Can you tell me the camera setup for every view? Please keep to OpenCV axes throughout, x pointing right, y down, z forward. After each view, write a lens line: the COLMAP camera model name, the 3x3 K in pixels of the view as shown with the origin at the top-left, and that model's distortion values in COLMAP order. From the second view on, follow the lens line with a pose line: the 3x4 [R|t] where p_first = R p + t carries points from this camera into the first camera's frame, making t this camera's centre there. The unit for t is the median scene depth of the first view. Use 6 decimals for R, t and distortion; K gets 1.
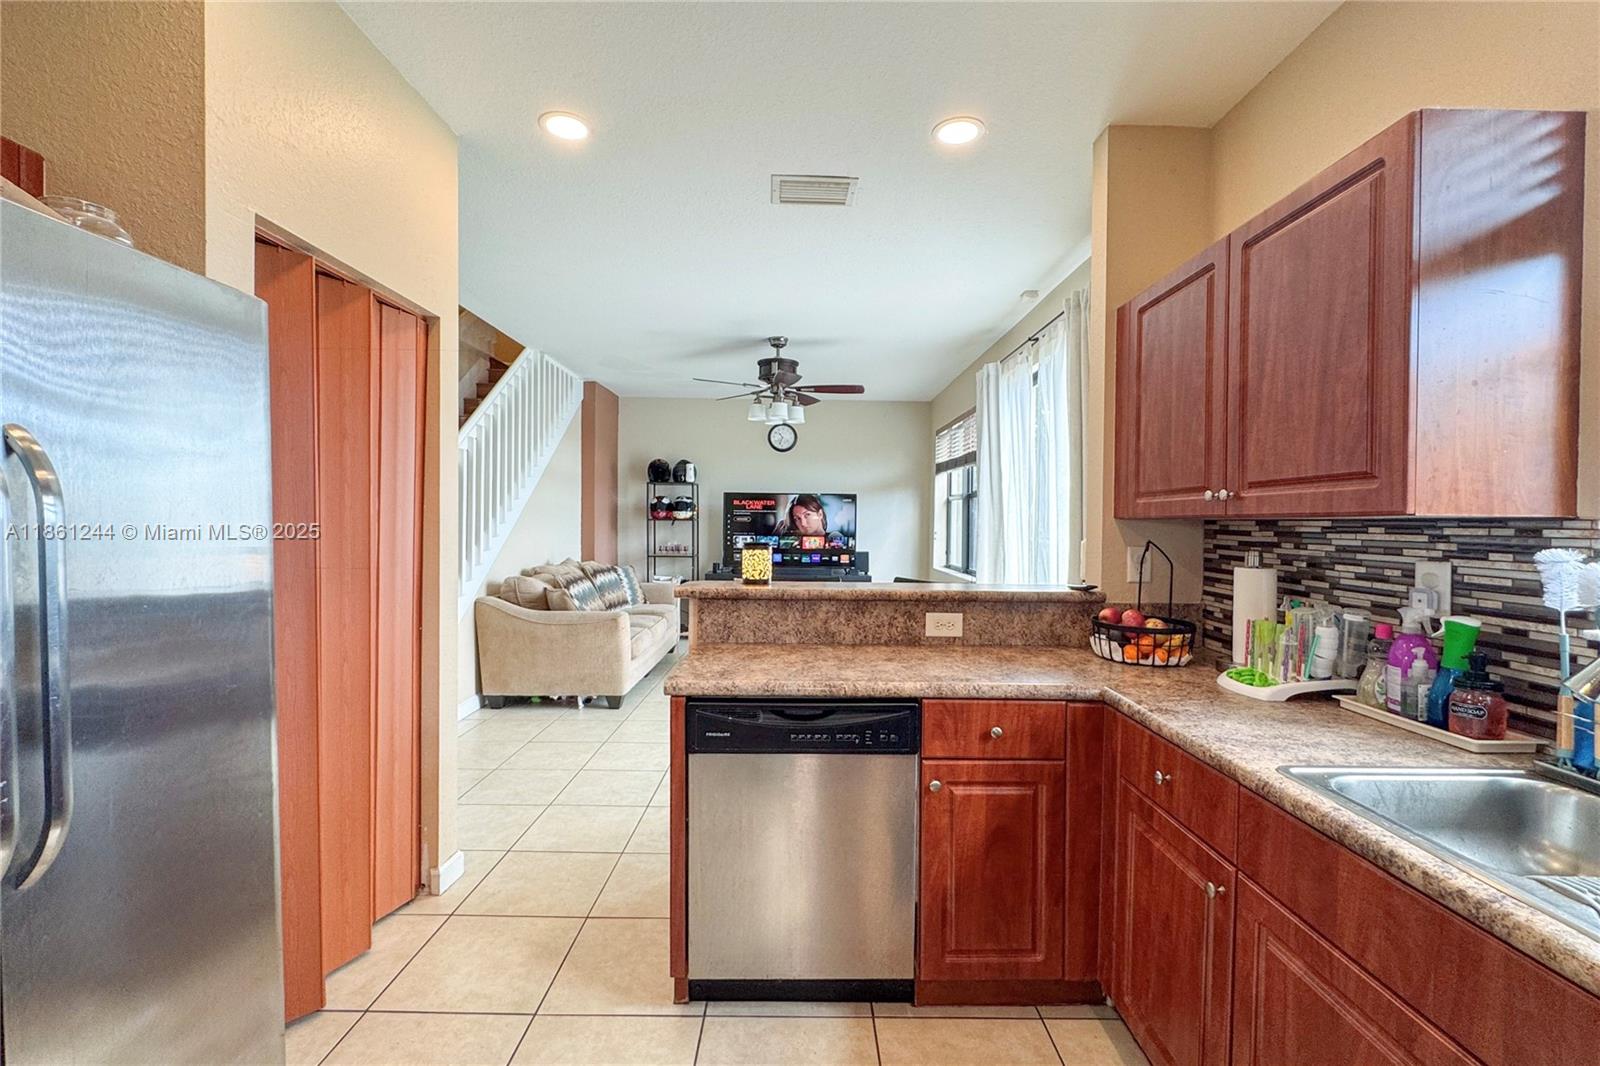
lens RADIAL K [[692.2, 0, 815.5], [0, 692.2, 528.9], [0, 0, 1]] dist [-0.008989, 0.001987]
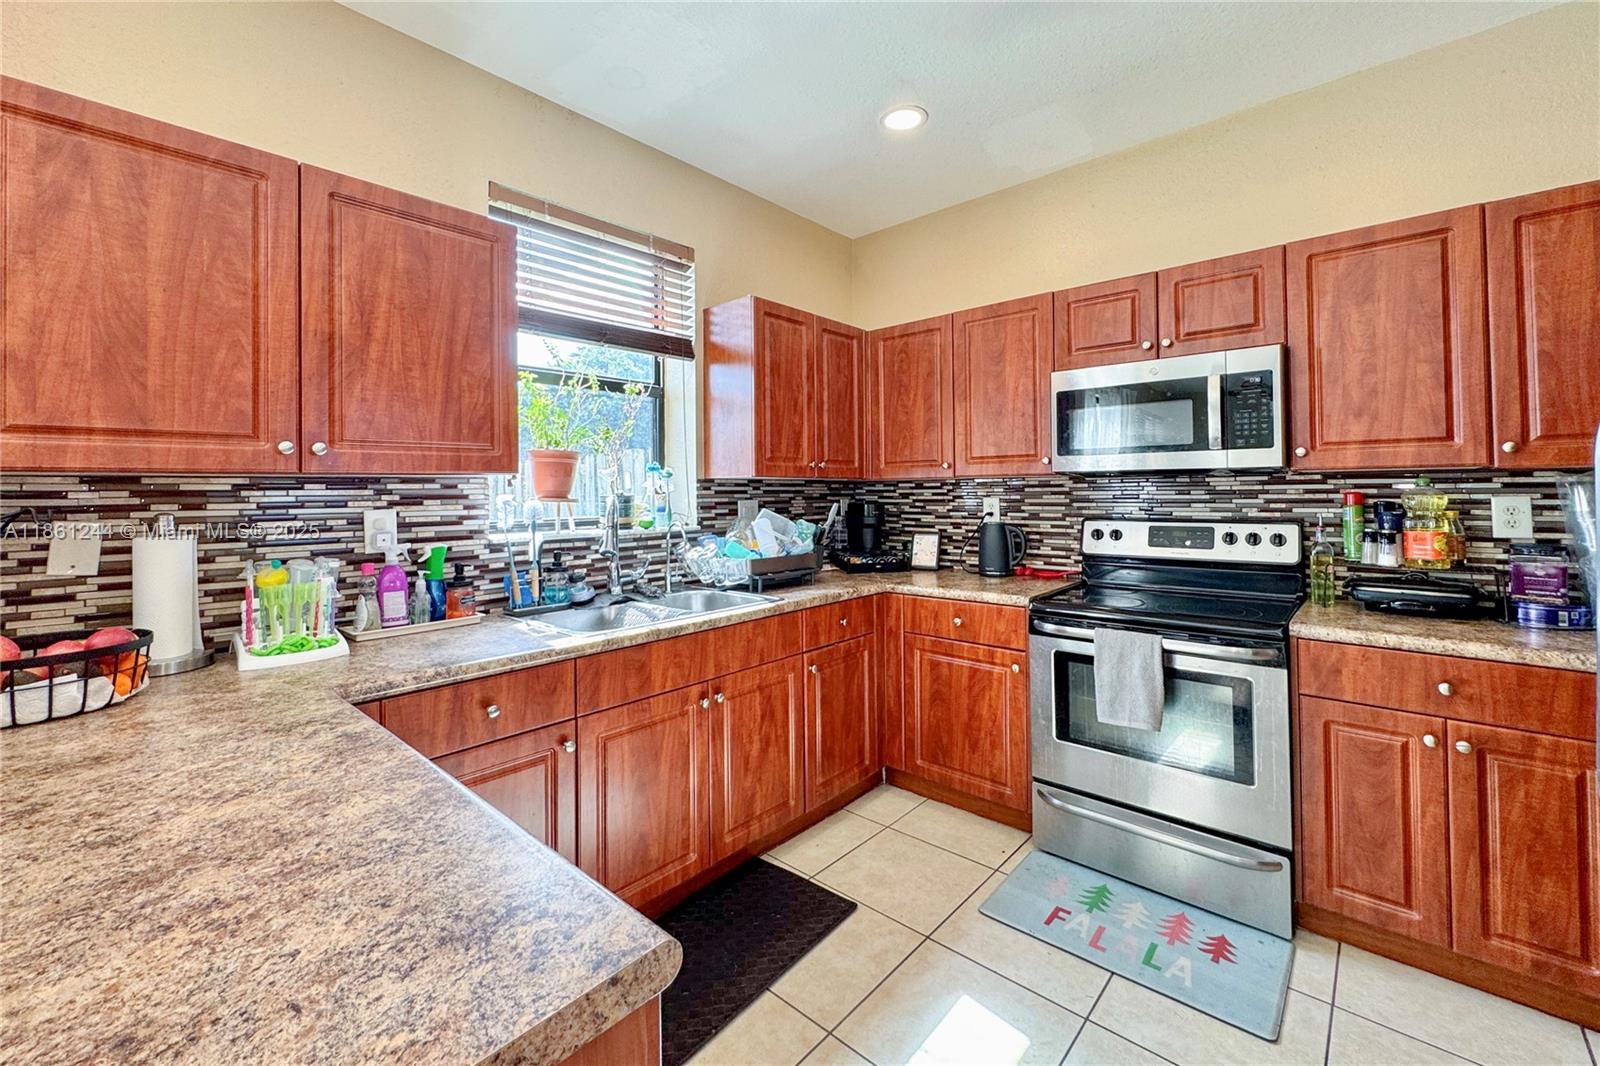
lens RADIAL K [[692.2, 0, 803.1], [0, 692.2, 484.6], [0, 0, 1]] dist [-0.008989, 0.001987]
pose [[-0.733386, 0.002858, 0.679806, -0.401291], [0.011260, 0.999905, 0.007944, -0.001074], [-0.679719, 0.013481, -0.733349, 0.964953]]
